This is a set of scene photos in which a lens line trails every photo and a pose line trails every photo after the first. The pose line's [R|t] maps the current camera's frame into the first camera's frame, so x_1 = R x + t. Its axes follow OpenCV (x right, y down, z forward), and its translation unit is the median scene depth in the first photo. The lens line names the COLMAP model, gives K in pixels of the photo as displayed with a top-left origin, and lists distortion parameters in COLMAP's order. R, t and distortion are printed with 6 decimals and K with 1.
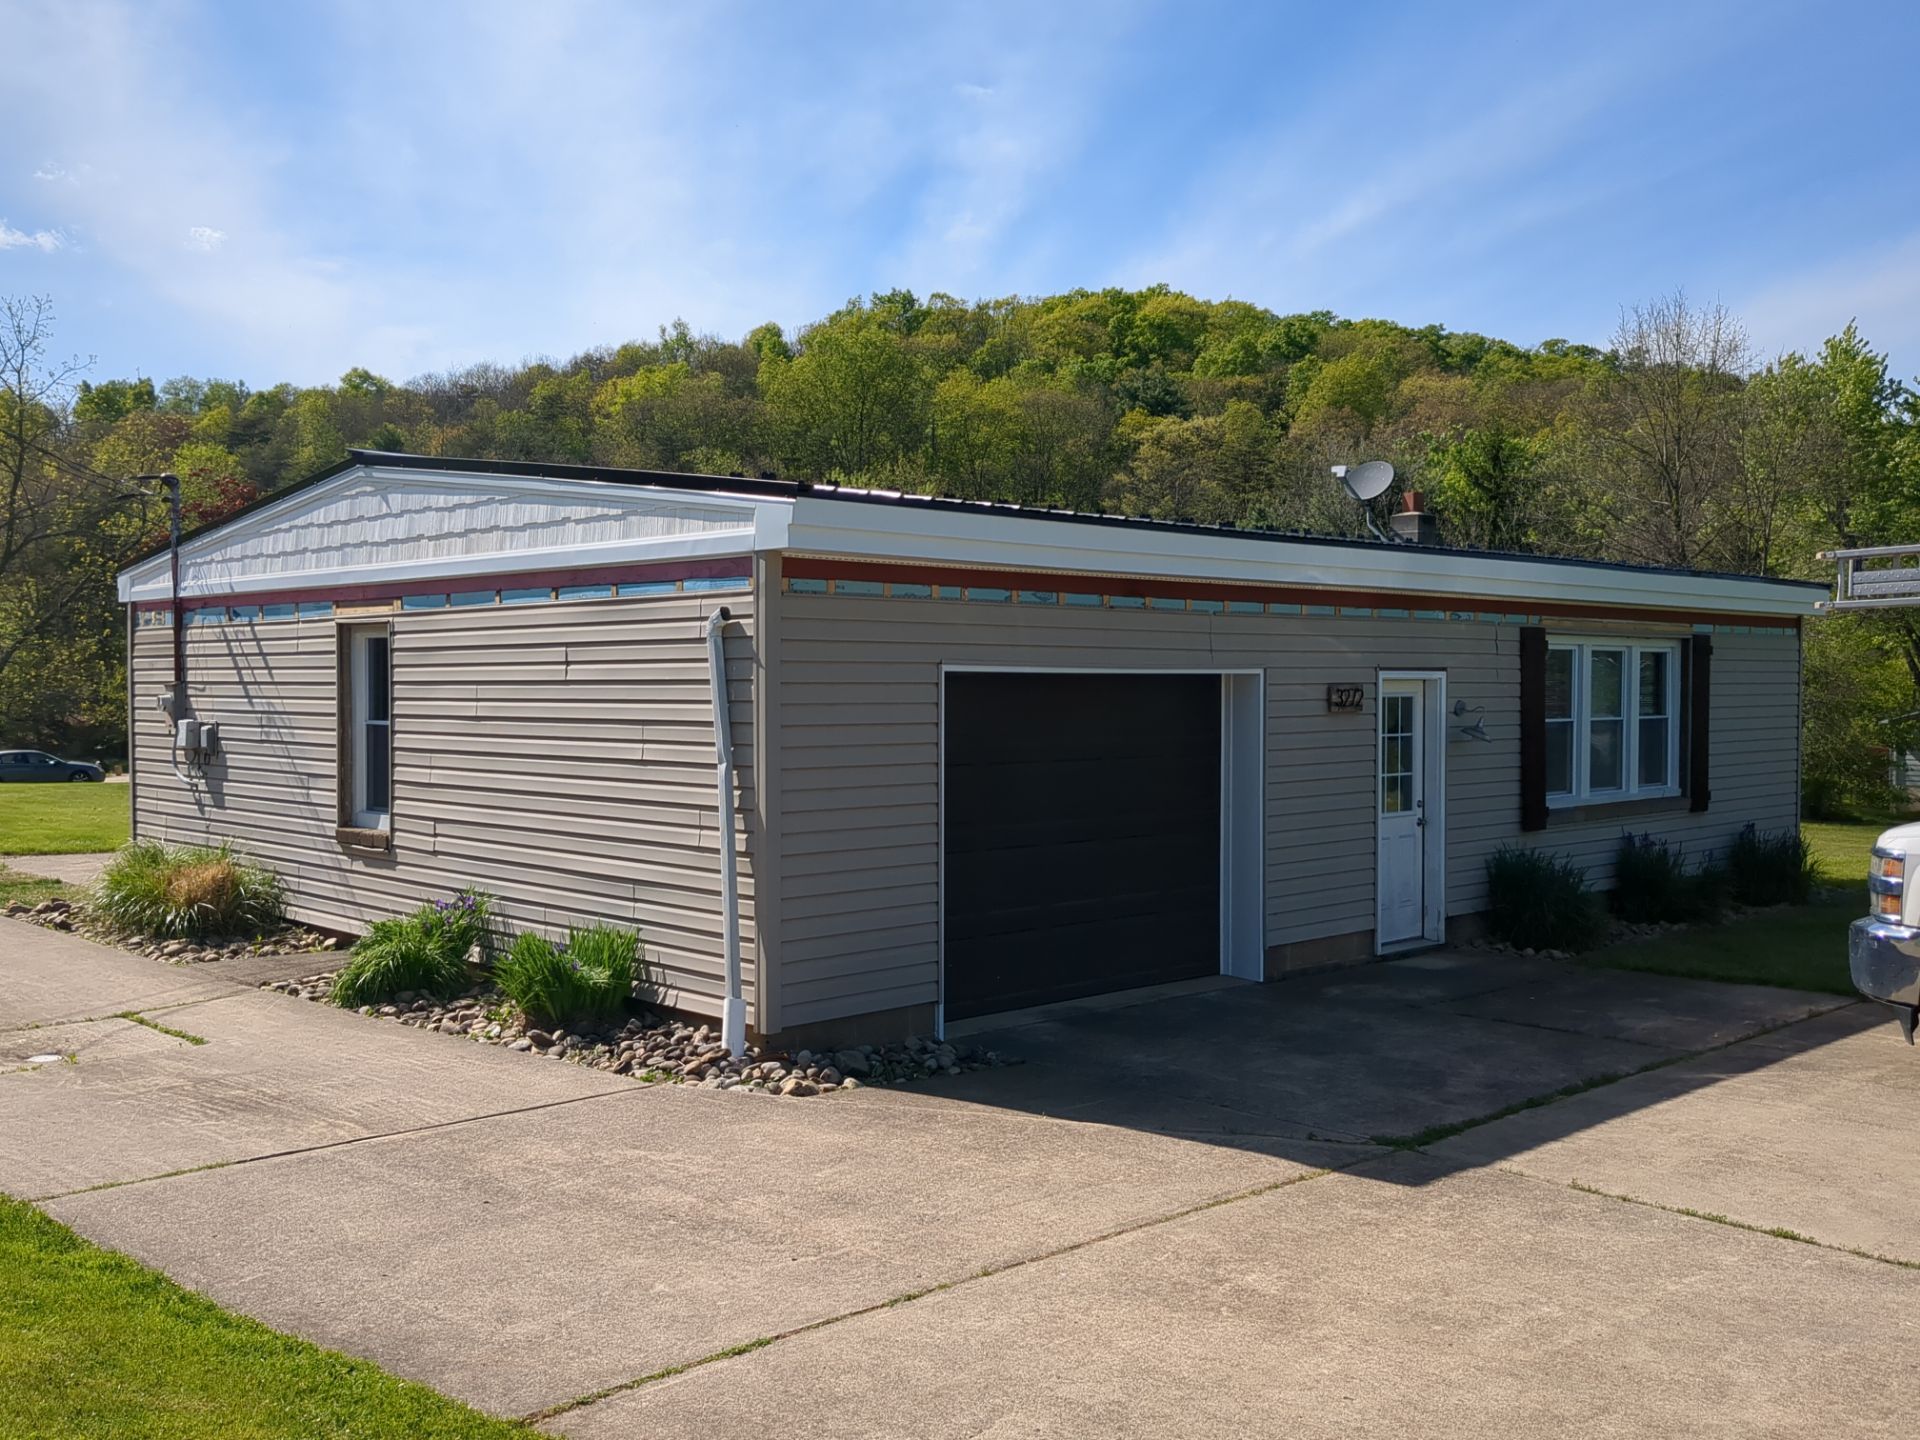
lens RADIAL K [[1738.4, 0, 970.9], [0, 1738.4, 725.6], [0, 0, 1]] dist [0.075251, -0.202579]
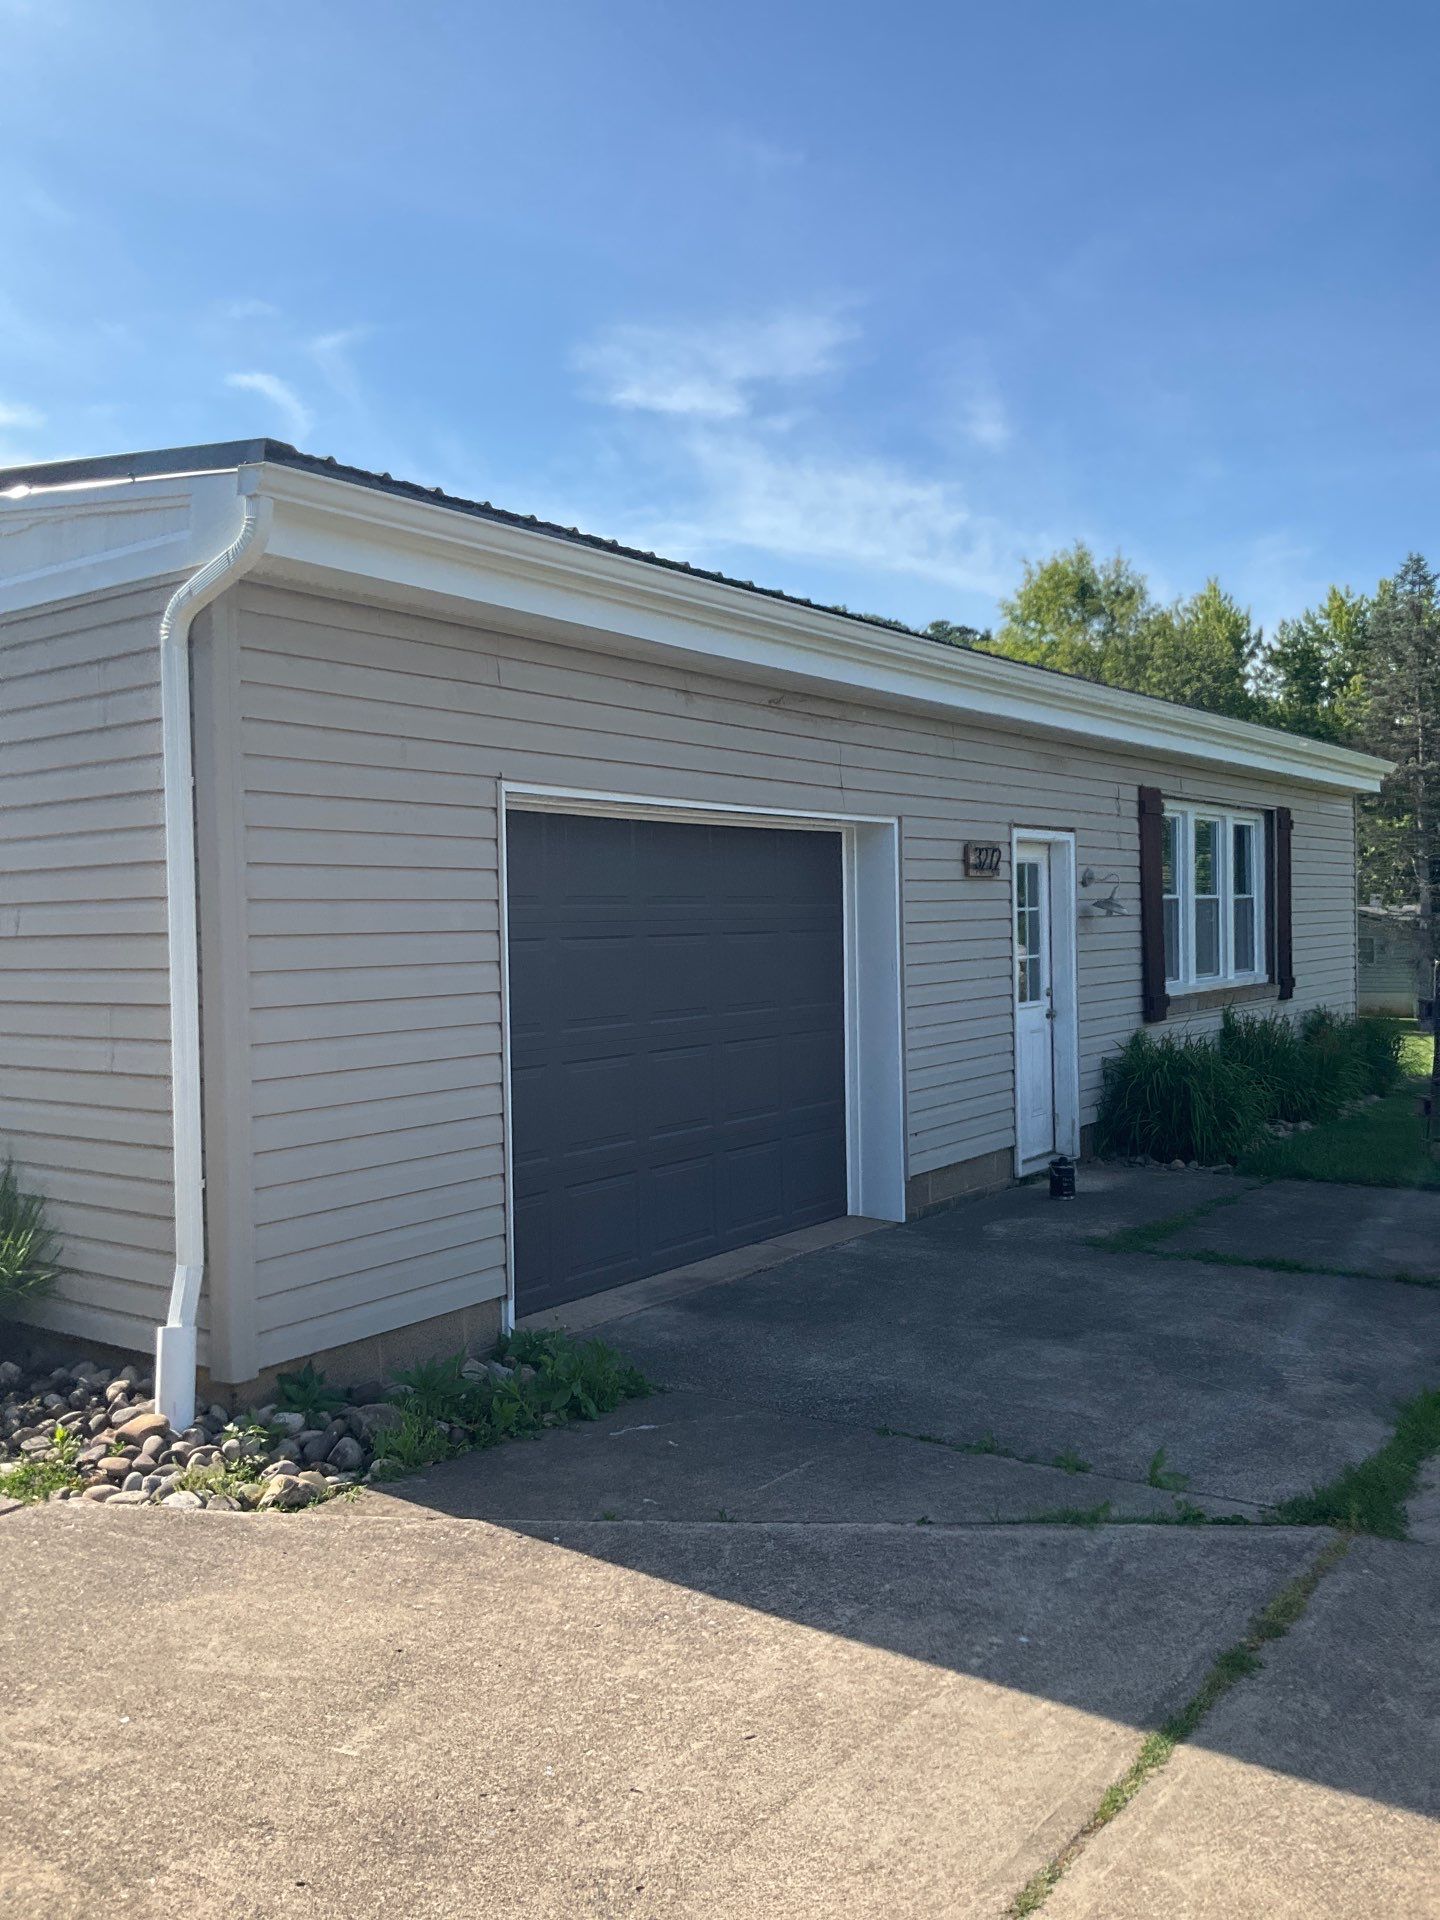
lens RADIAL K [[1556.7, 0, 717.4], [0, 1556.7, 928.7], [0, 0, 1]] dist [0.061733, -0.176122]
pose [[0.983904, -0.023146, 0.177191, -0.034152], [0.027152, 0.999427, -0.020215, 0.028714], [-0.176622, 0.024701, 0.983969, 0.332625]]
